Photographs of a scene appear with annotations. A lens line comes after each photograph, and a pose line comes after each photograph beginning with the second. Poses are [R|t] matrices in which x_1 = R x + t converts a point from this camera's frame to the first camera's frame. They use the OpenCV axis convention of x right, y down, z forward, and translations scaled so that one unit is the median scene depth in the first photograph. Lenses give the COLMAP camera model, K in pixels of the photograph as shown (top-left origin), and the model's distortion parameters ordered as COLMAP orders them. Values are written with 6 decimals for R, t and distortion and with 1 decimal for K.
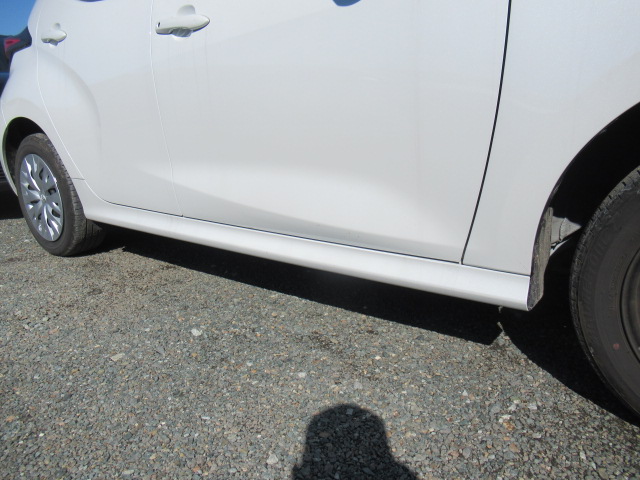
lens RADIAL K [[496.5, 0, 322.4], [0, 496.5, 239.2], [0, 0, 1]] dist [0.011340, 0.004317]
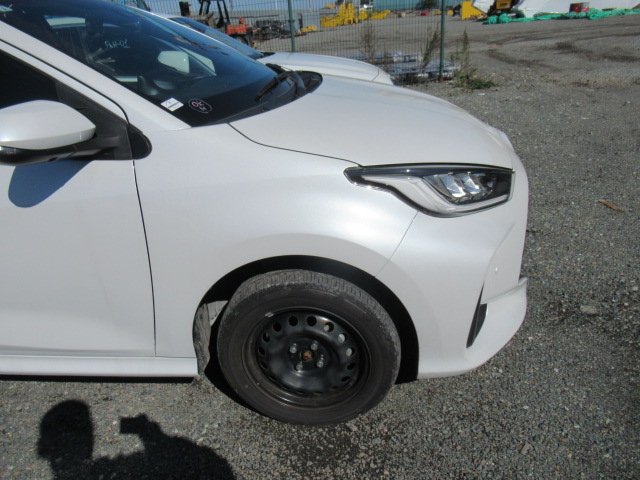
lens RADIAL K [[496.5, 0, 320.2], [0, 496.5, 241.9], [0, 0, 1]] dist [0.011340, 0.004317]
pose [[0.851811, -0.229993, 0.470661, 0.058741], [0.169179, 0.971100, 0.168355, -0.391459], [-0.495779, -0.063781, 0.866103, -0.472390]]
